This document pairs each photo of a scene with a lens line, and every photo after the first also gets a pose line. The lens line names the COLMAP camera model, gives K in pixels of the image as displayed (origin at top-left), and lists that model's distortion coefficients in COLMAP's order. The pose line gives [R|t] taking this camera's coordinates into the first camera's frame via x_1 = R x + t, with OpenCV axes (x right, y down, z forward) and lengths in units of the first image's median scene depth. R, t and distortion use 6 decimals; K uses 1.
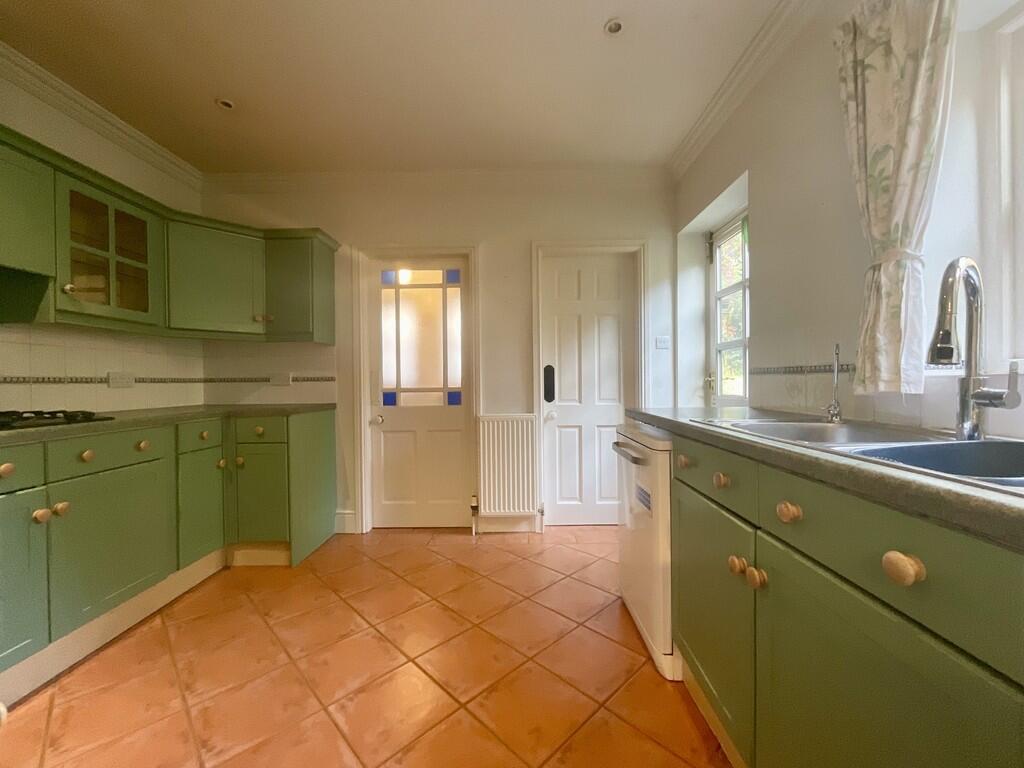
lens RADIAL K [[415.2, 0, 512.0], [0, 415.2, 384.0], [0, 0, 1]] dist [0.001820, 0.000322]
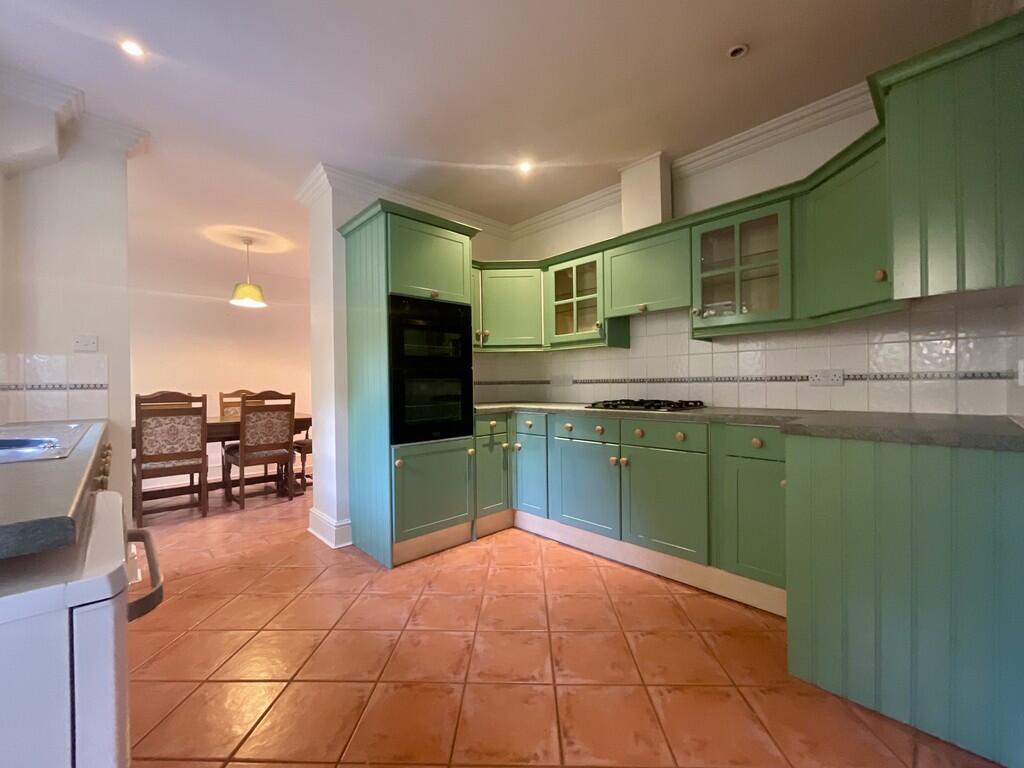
lens RADIAL K [[415.2, 0, 512.0], [0, 415.2, 384.0], [0, 0, 1]] dist [0.001820, 0.000322]
pose [[-0.716984, 0.015899, -0.696908, 0.268131], [0.010197, 0.999872, 0.012320, -0.017559], [0.697015, 0.001727, -0.717054, 1.448041]]
